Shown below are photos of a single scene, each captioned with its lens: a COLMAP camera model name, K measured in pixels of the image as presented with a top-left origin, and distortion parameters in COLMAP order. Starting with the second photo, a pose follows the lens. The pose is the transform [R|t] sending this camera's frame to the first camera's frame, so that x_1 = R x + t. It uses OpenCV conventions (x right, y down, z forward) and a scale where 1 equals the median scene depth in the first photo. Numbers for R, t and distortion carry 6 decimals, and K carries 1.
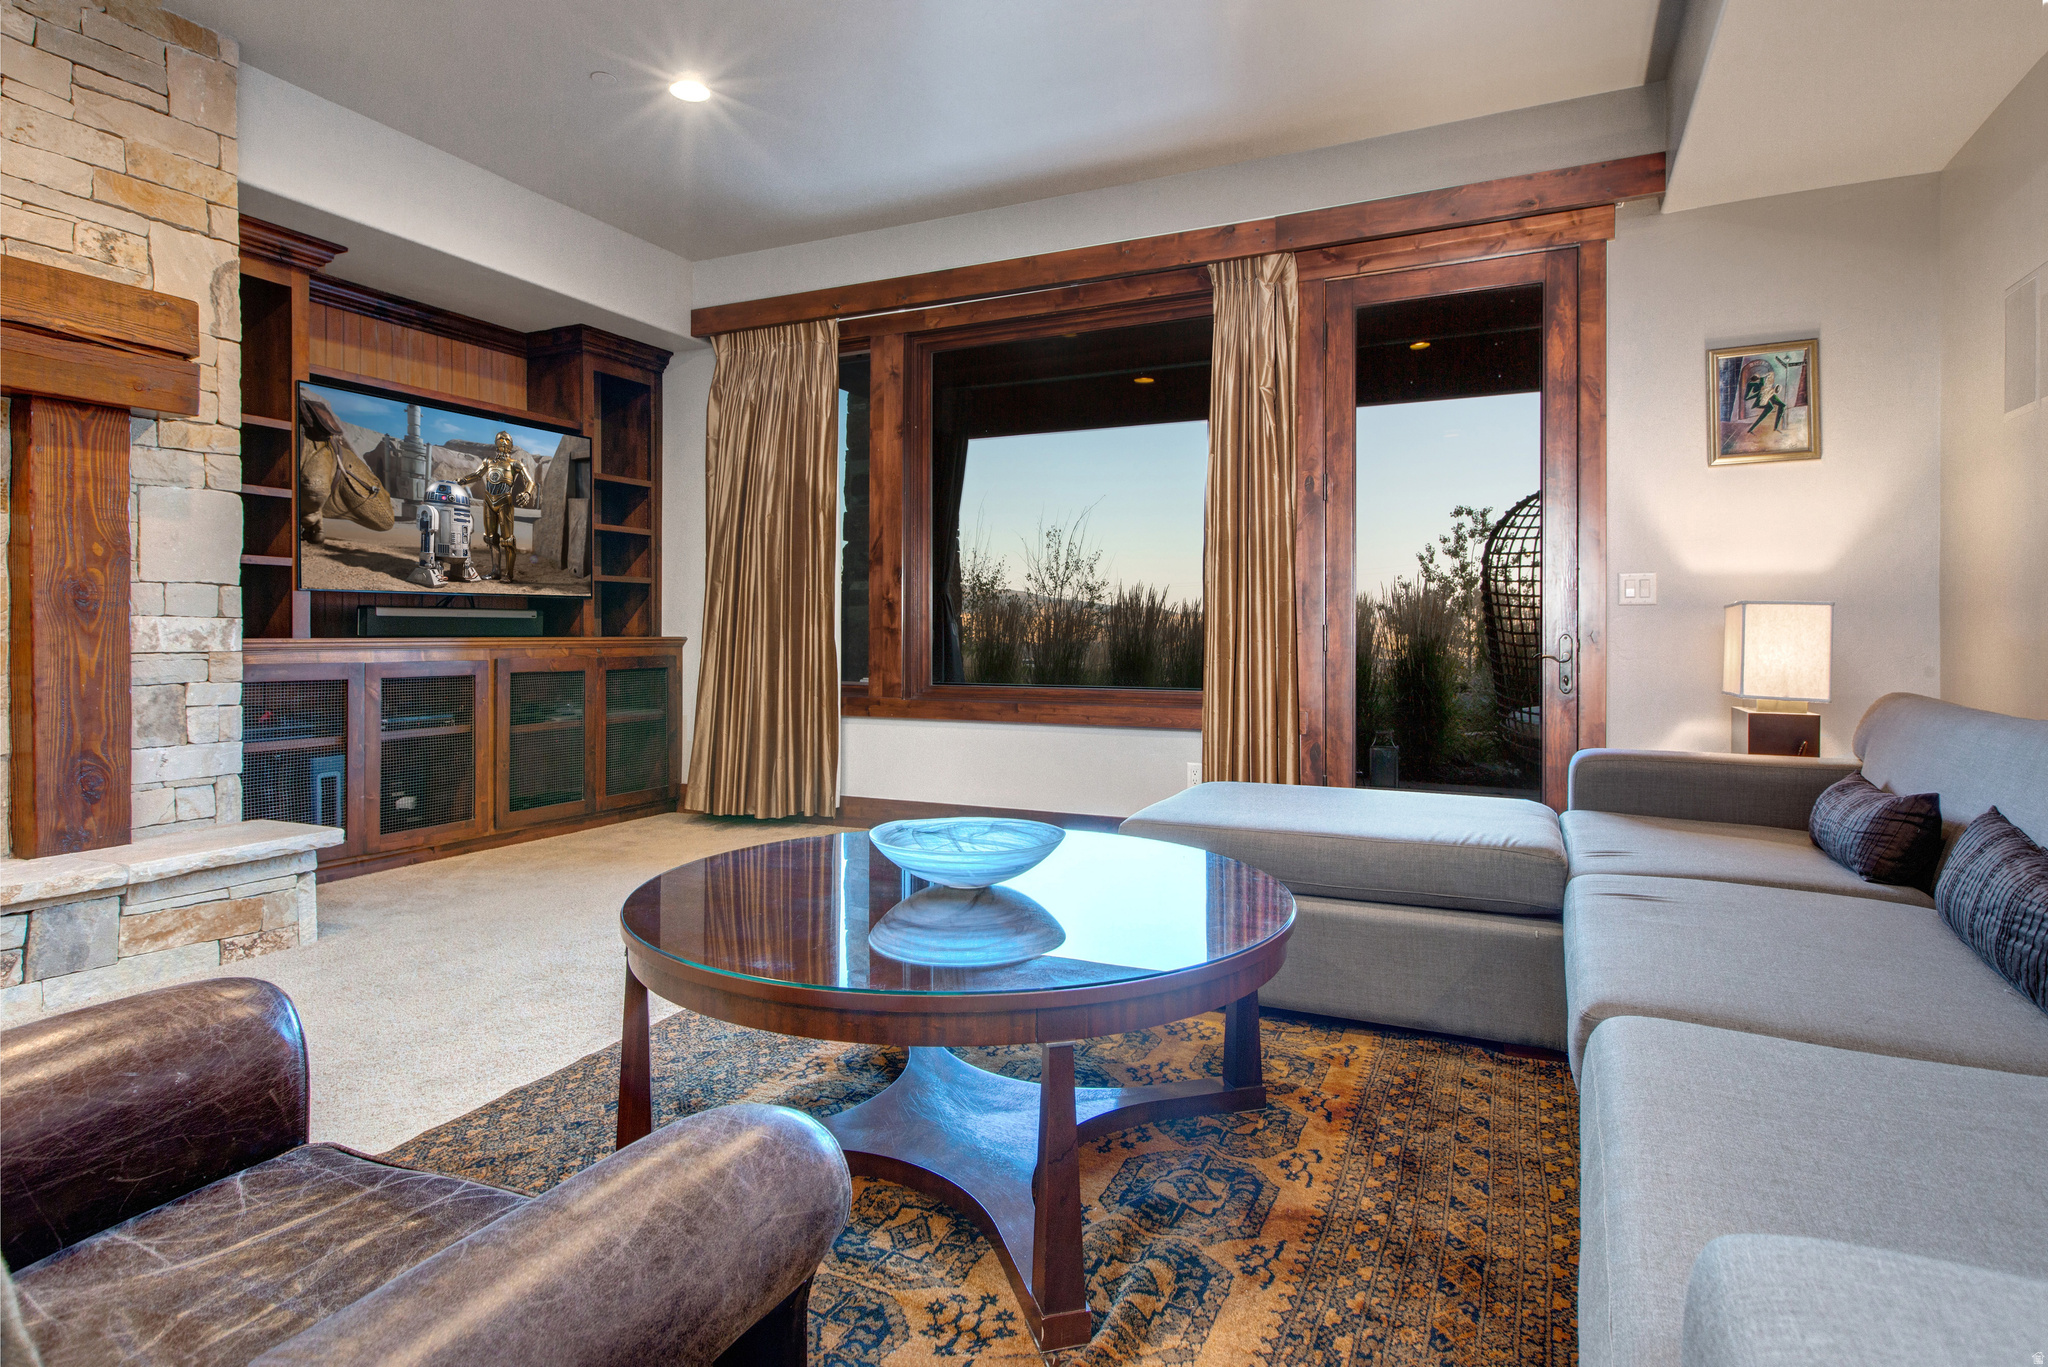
lens RADIAL K [[1081.0, 0, 1041.8], [0, 1081.0, 631.4], [0, 0, 1]] dist [0.001762, 0.000025]
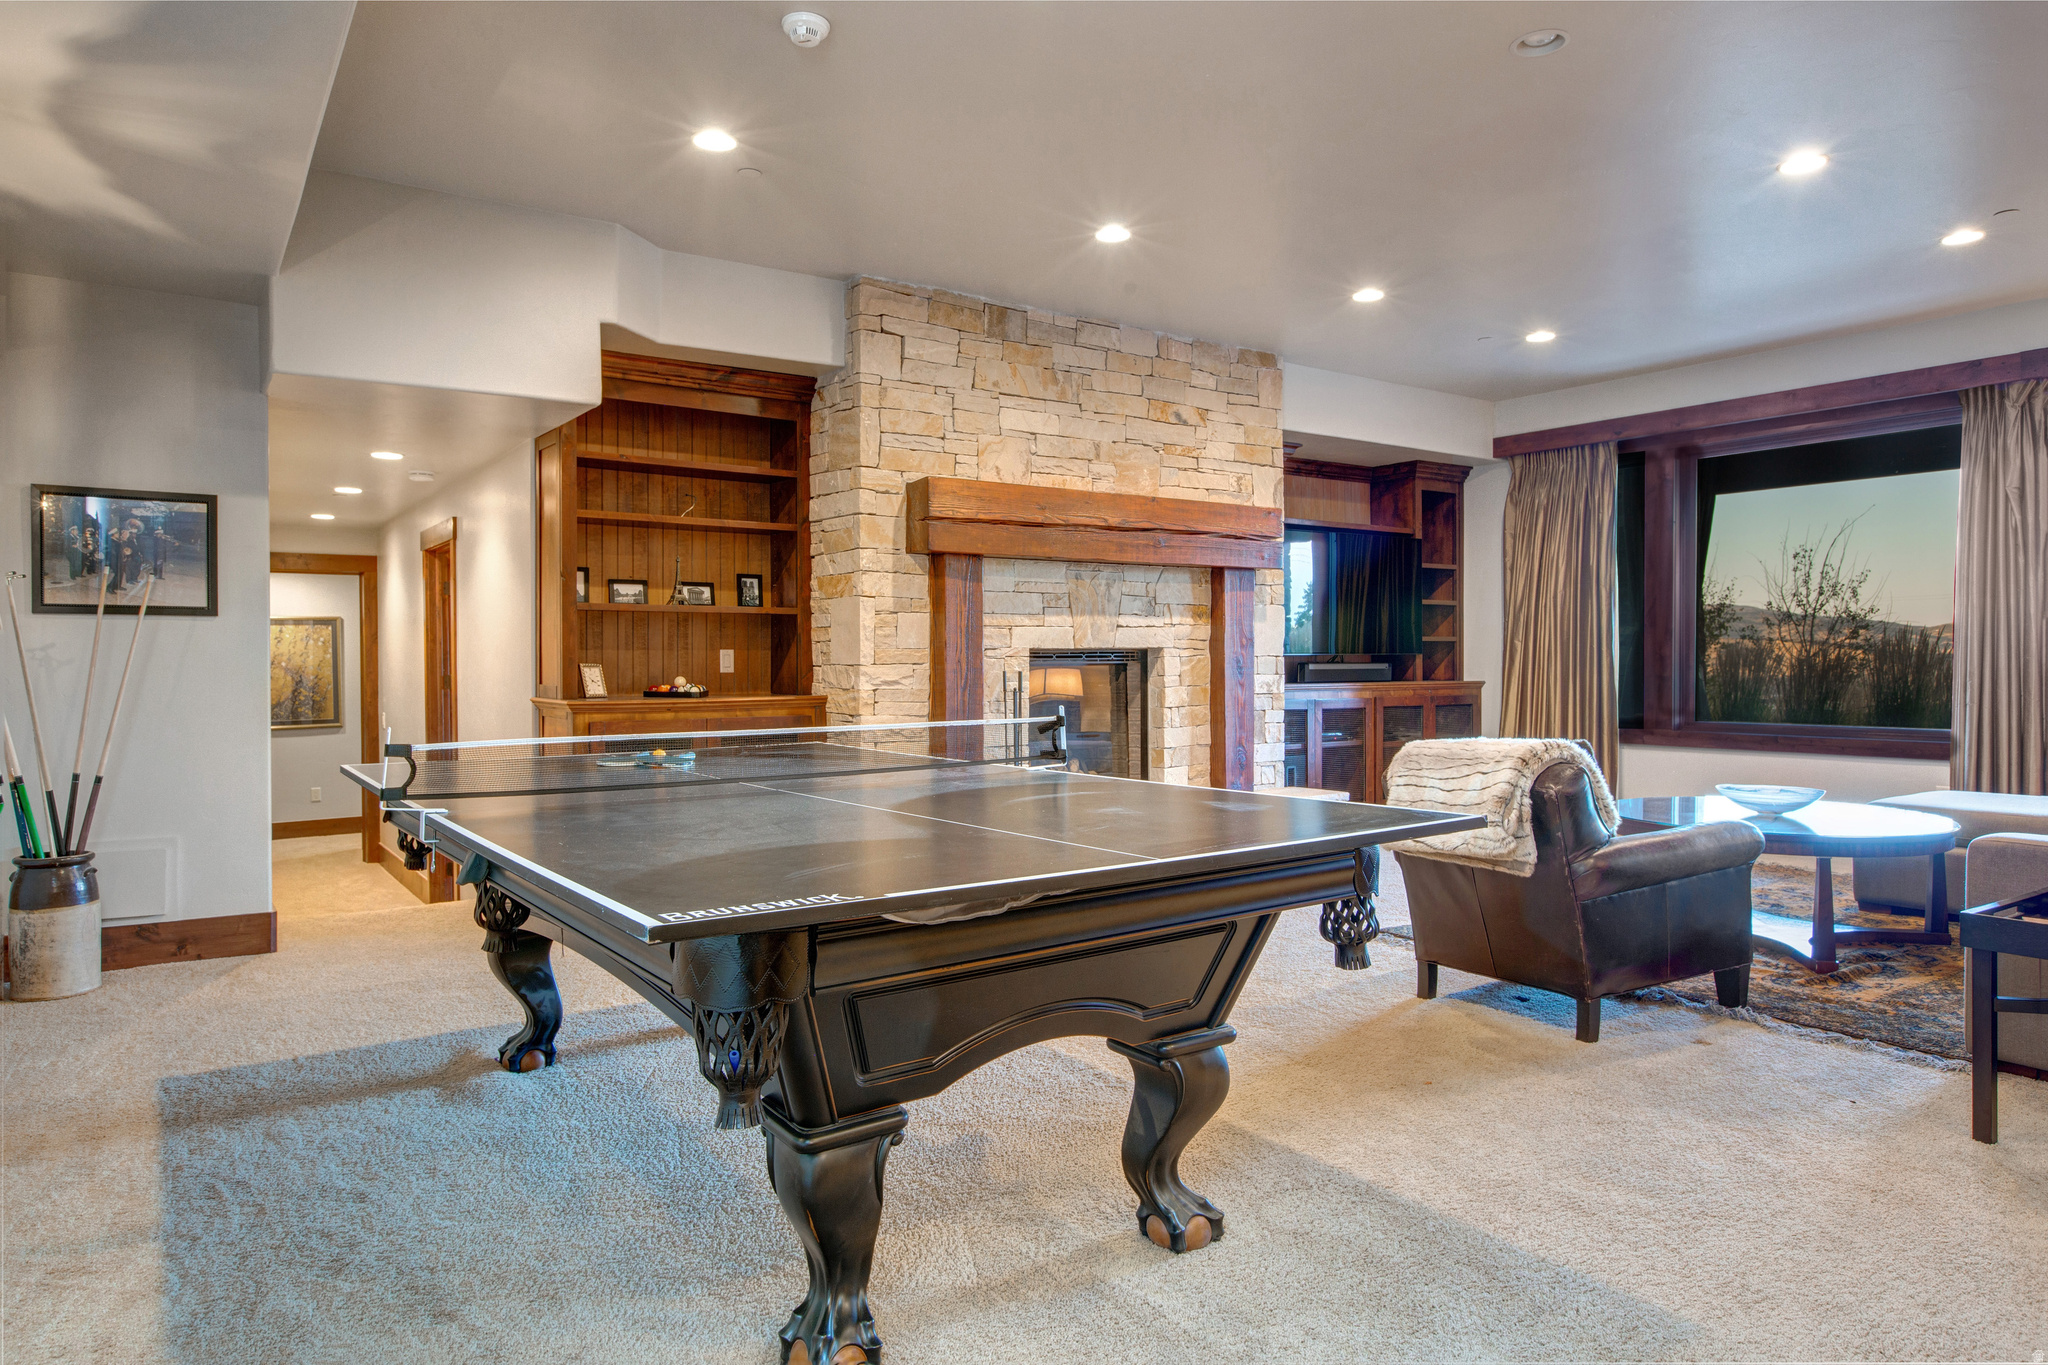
lens RADIAL K [[1311.0, 0, 1018.1], [0, 1311.0, 676.8], [0, 0, 1]] dist [0.017749, 0.002067]
pose [[0.866944, 0.002774, -0.498398, -0.027482], [0.004503, 0.999900, 0.013398, -0.033857], [0.498386, -0.013860, 0.866845, -0.952696]]
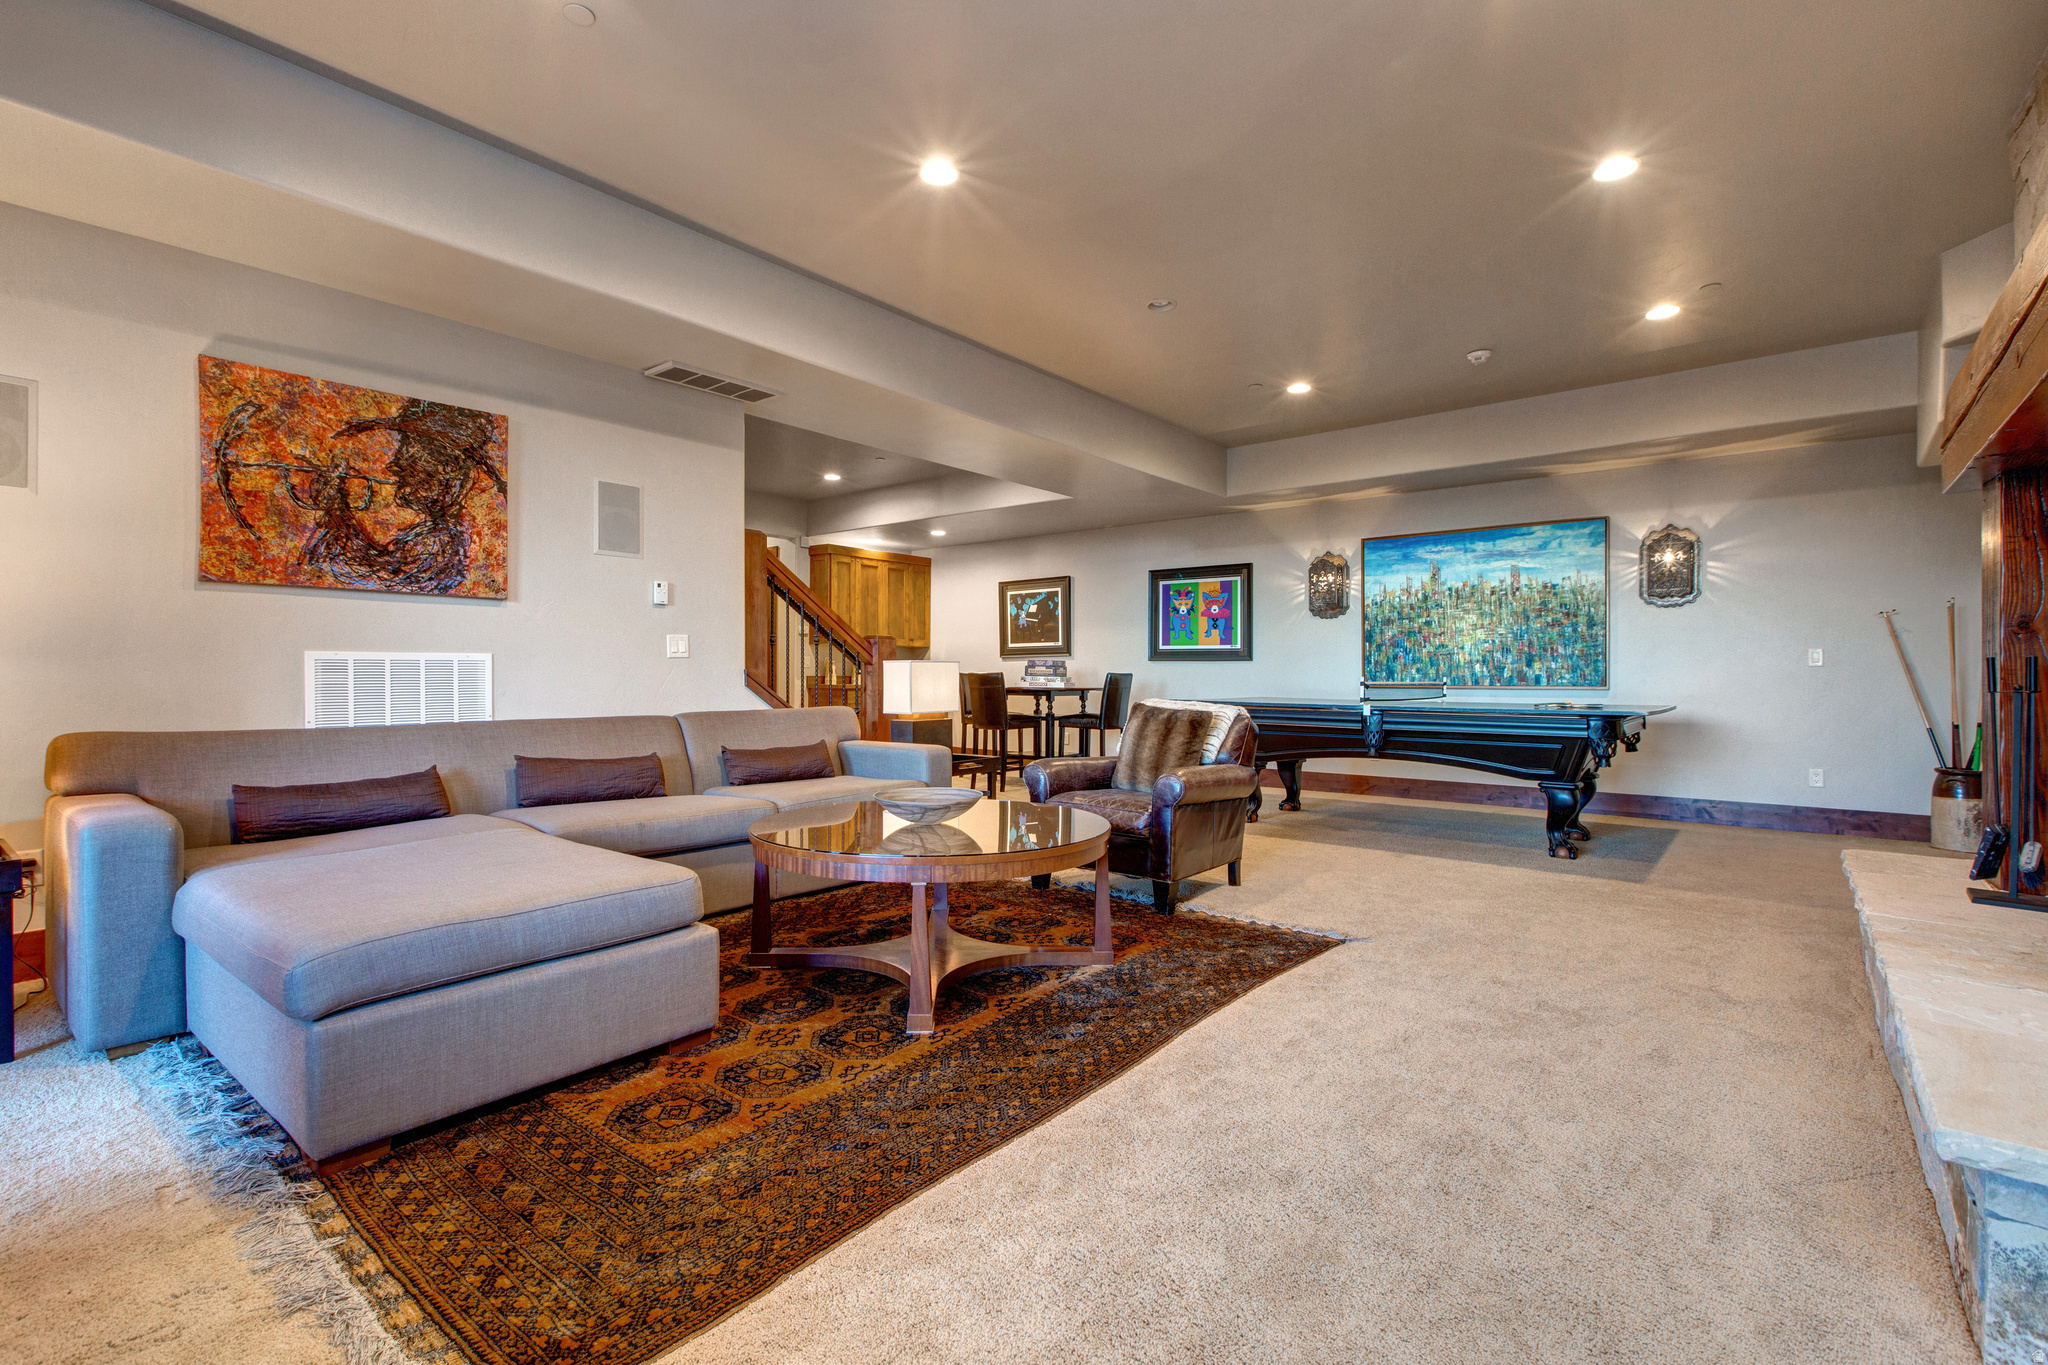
lens RADIAL K [[938.6, 0, 1012.1], [0, 938.6, 673.3], [0, 0, 1]] dist [0.008791, 0.000681]
pose [[-0.966315, -0.002534, 0.257350, -0.293999], [-0.002730, 0.999996, -0.000406, -0.005663], [-0.257348, -0.001095, -0.966318, 1.222393]]
